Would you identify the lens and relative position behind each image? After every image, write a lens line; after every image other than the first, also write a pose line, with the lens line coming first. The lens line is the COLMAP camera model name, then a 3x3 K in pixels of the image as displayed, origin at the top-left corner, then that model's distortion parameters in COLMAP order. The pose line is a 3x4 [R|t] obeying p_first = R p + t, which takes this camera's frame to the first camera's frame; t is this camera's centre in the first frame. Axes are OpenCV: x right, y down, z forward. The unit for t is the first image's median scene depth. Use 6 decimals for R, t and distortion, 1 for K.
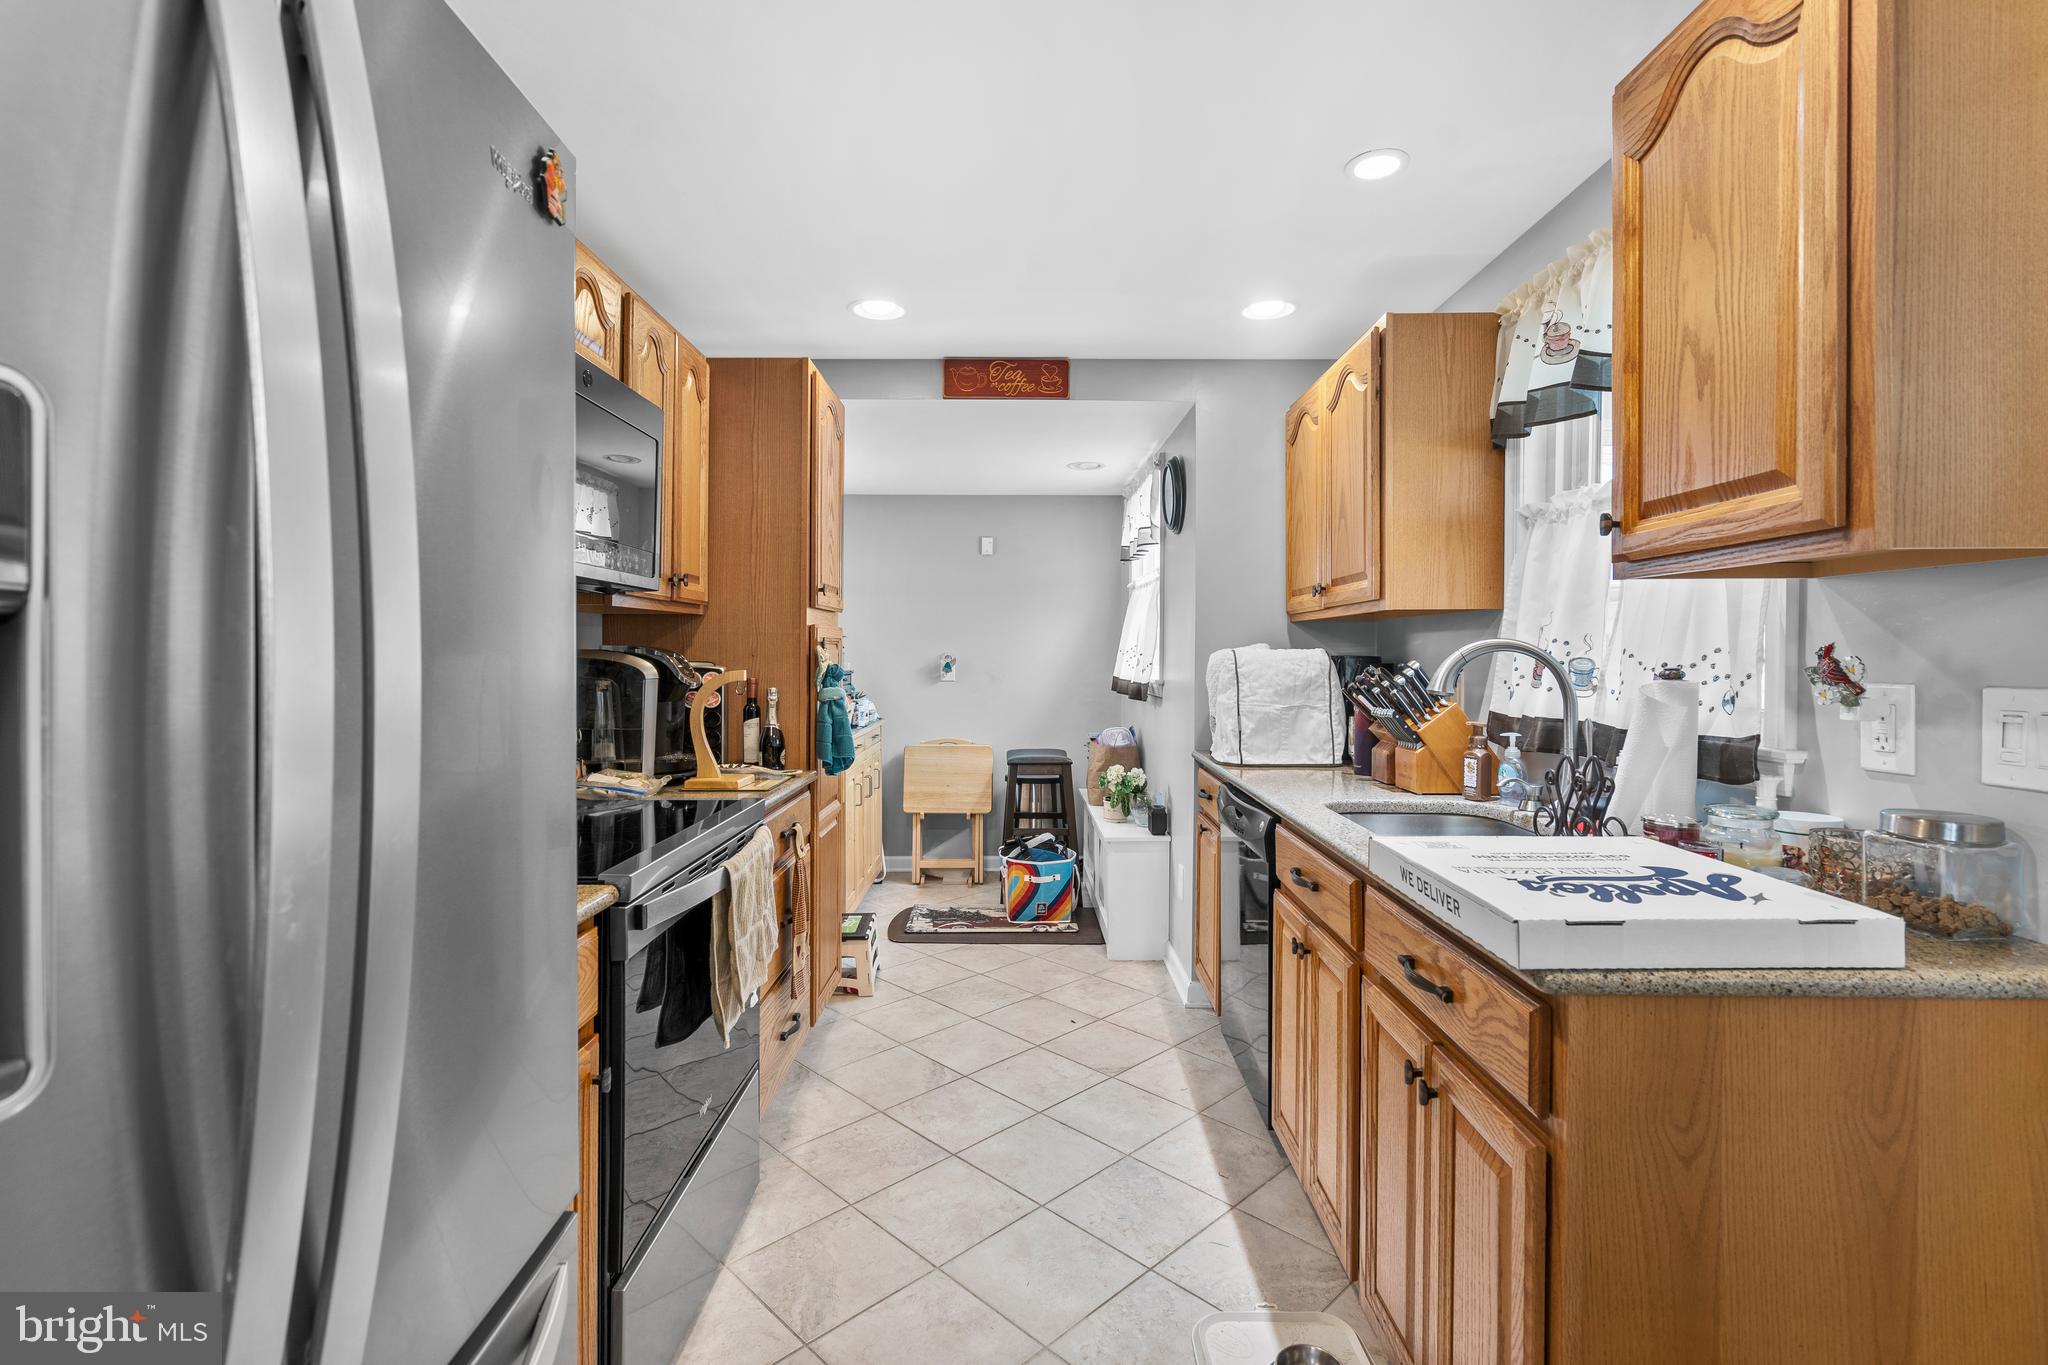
lens RADIAL K [[940.7, 0, 1017.1], [0, 940.7, 650.1], [0, 0, 1]] dist [0.000265, 0.000276]
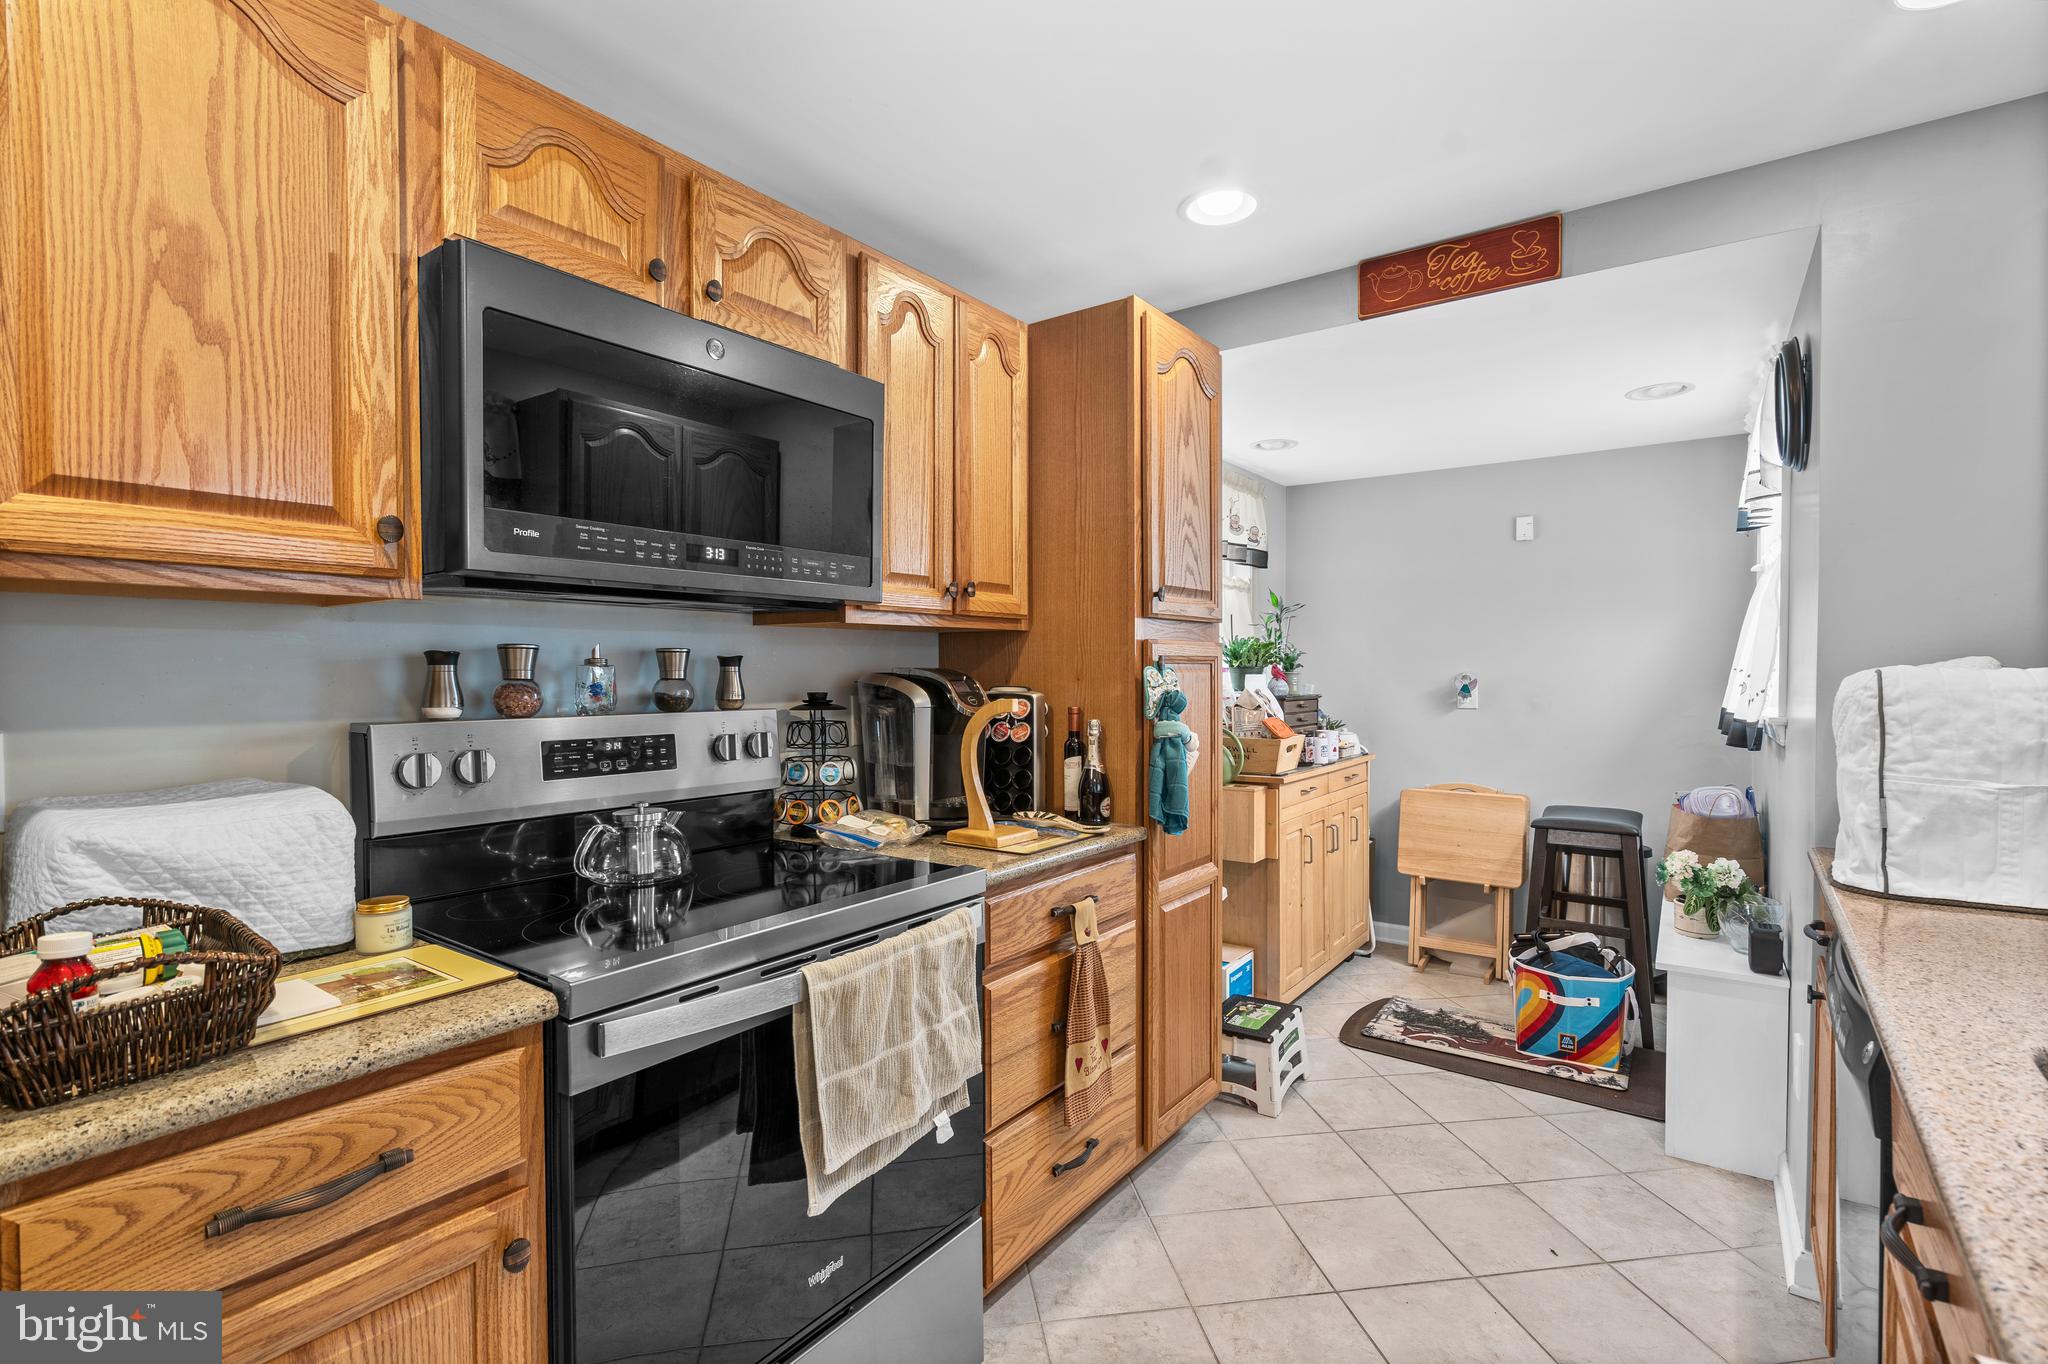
lens RADIAL K [[937.2, 0, 1024.0], [0, 937.2, 682.0], [0, 0, 1]] dist [-0.000436, -0.000222]
pose [[0.808354, 0.004098, -0.588683, 0.136431], [0.005538, 0.999879, 0.014565, -0.003356], [0.588671, -0.015034, 0.808233, 0.268891]]
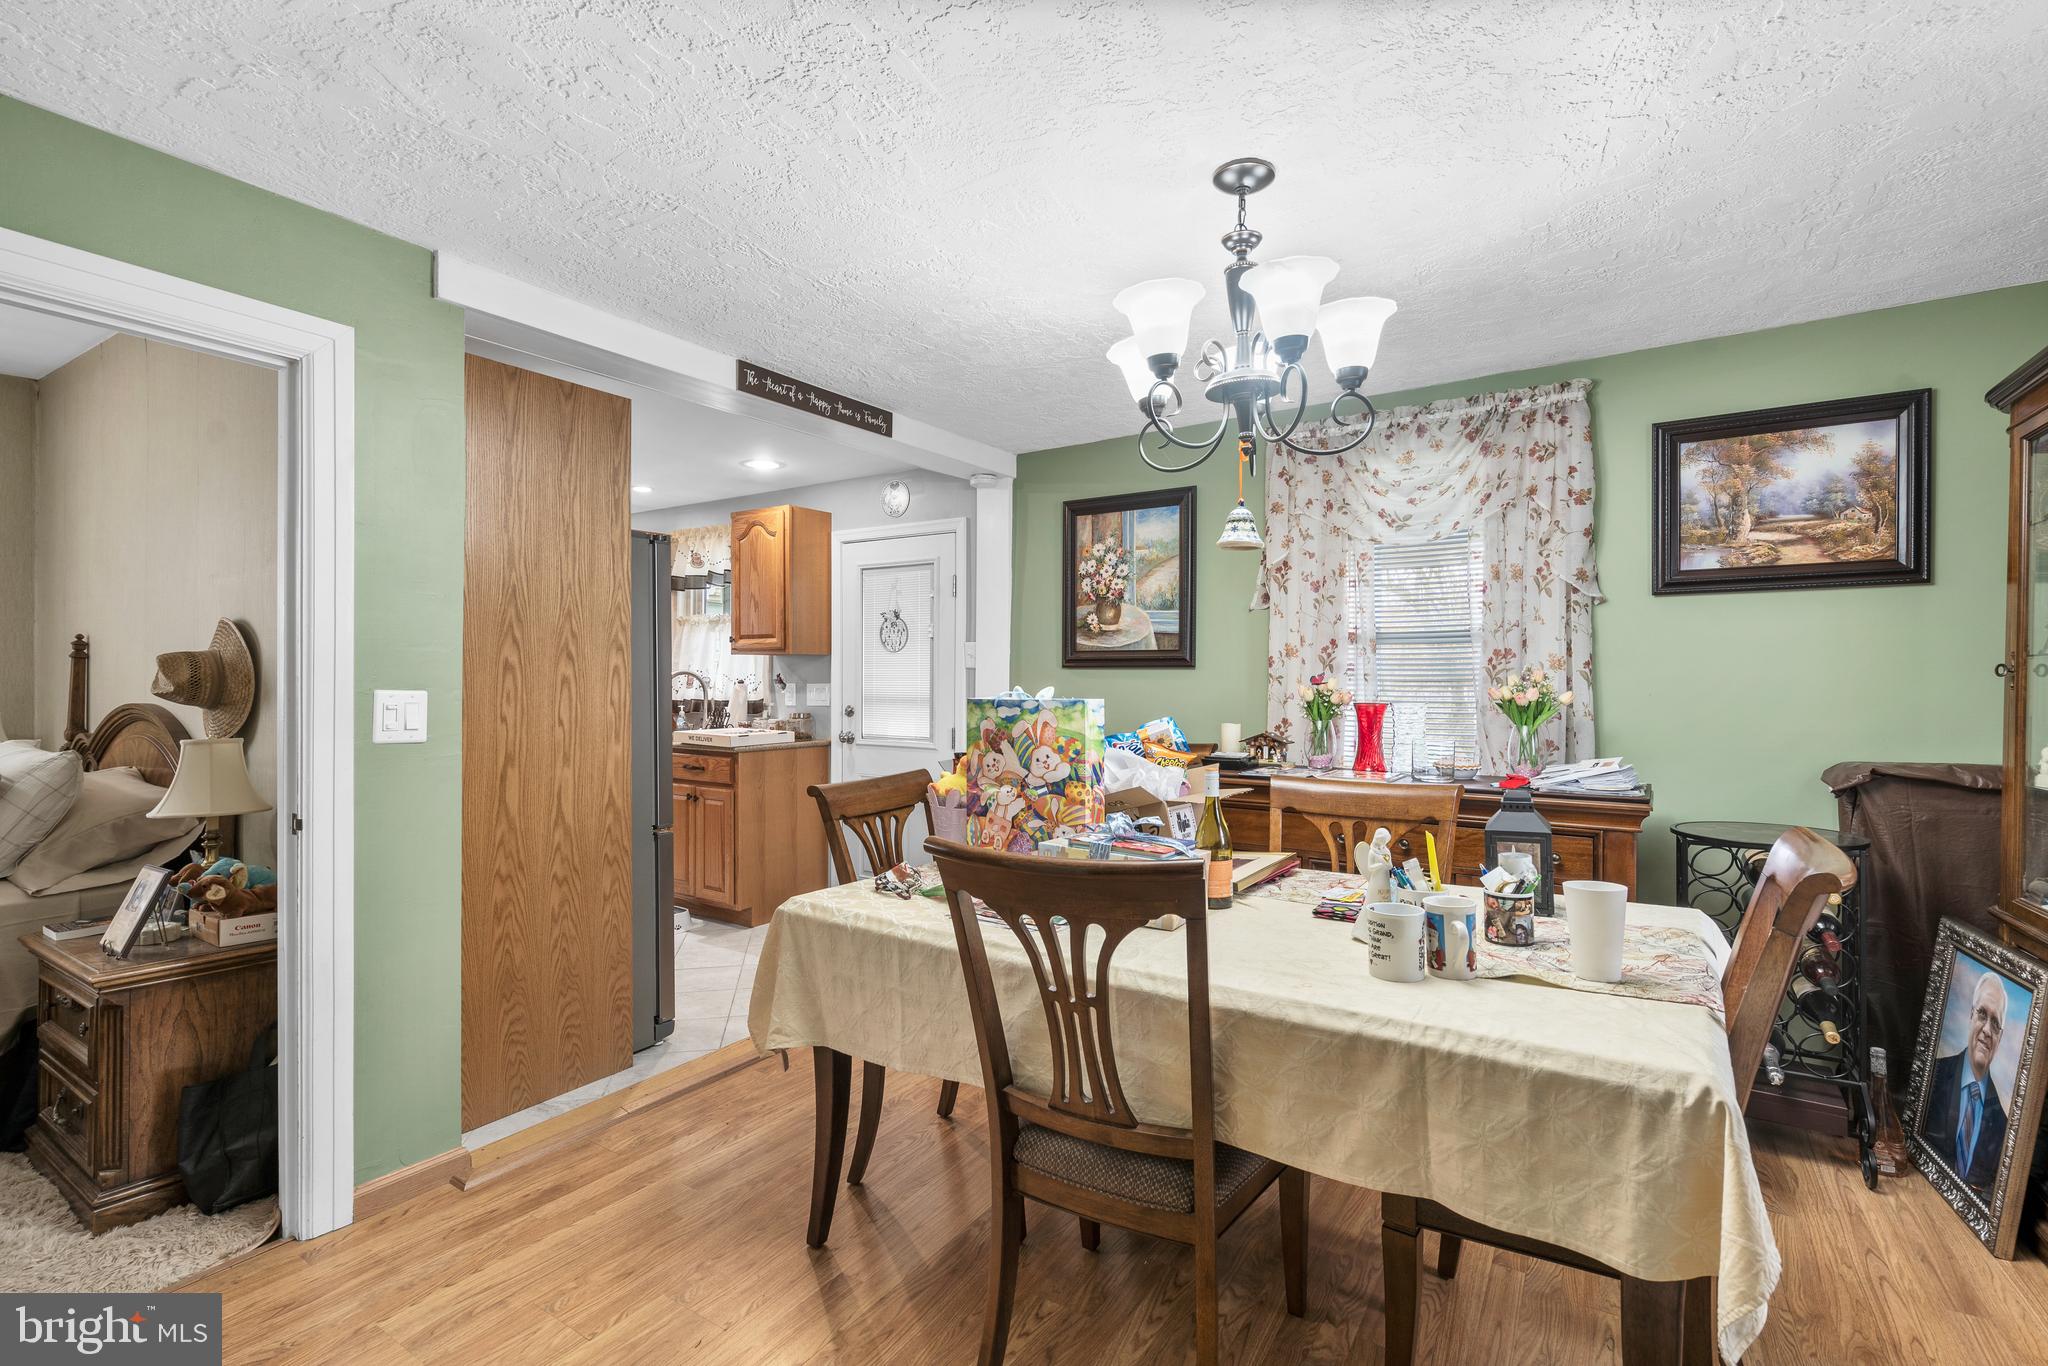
lens RADIAL K [[937.2, 0, 1024.0], [0, 937.2, 683.0], [0, 0, 1]] dist [-0.000436, -0.000222]
pose [[0.533916, -0.003488, 0.845530, -0.759456], [-0.008722, 0.999916, 0.009632, -0.005892], [-0.845492, -0.012518, 0.533841, -0.780525]]
